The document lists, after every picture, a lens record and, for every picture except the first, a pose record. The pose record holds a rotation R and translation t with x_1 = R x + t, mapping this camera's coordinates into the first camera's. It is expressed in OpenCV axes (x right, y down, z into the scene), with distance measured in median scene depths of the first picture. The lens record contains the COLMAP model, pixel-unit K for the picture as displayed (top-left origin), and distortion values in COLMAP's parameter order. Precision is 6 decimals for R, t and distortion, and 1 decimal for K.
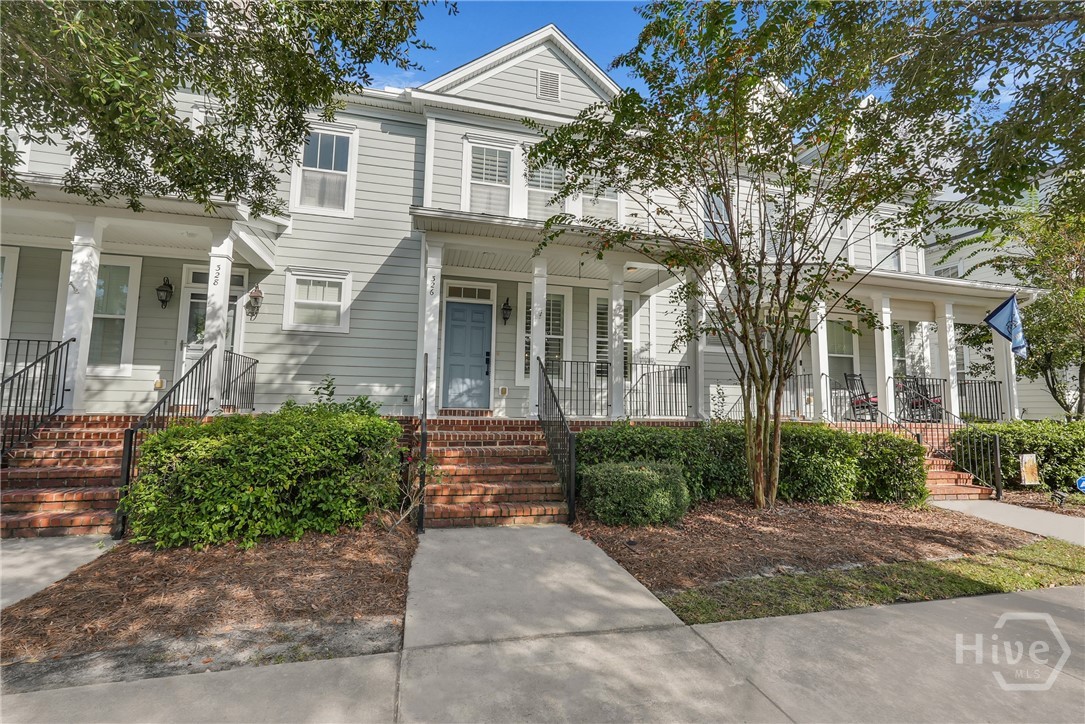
lens RADIAL K [[469.8, 0, 528.5], [0, 469.8, 370.6], [0, 0, 1]] dist [-0.003726, 0.003275]
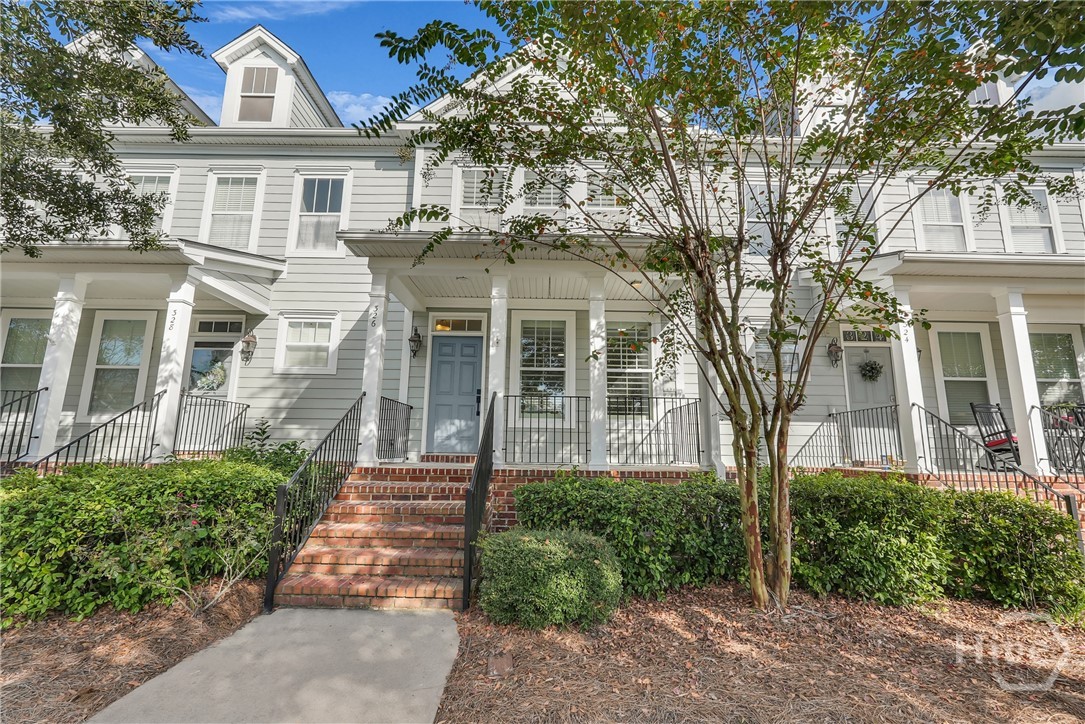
lens RADIAL K [[469.8, 0, 532.2], [0, 469.8, 370.4], [0, 0, 1]] dist [-0.003726, 0.003275]
pose [[0.970968, -0.042157, -0.235464, 0.304854], [0.021122, 0.995613, -0.091153, 0.011262], [0.238274, 0.083534, 0.967599, 0.217904]]
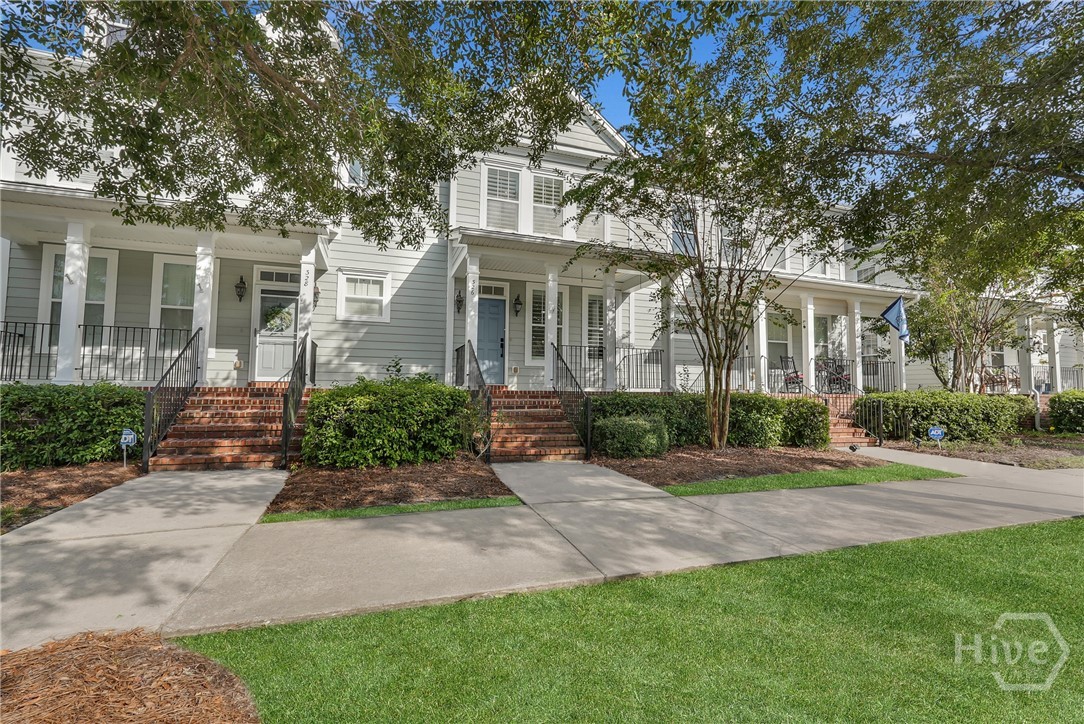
lens RADIAL K [[469.4, 0, 523.5], [0, 469.4, 370.2], [0, 0, 1]] dist [-0.003726, 0.003275]
pose [[0.997182, -0.002441, 0.074982, -0.168085], [0.000047, 0.999491, 0.031912, 0.006249], [-0.075022, -0.031819, 0.996674, -0.319296]]
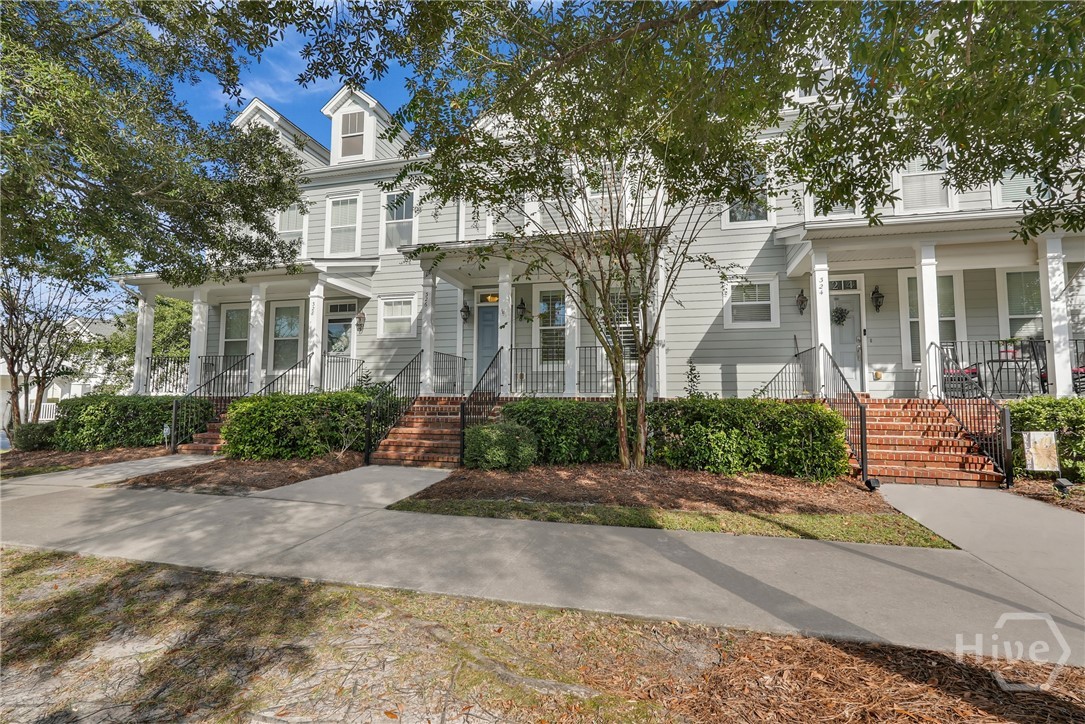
lens RADIAL K [[469.8, 0, 531.5], [0, 469.8, 373.8], [0, 0, 1]] dist [-0.003726, 0.003275]
pose [[0.885093, -0.036808, -0.463956, 0.714020], [0.046492, 0.998874, 0.009448, 0.037838], [0.463086, -0.029932, 0.885808, -0.077977]]
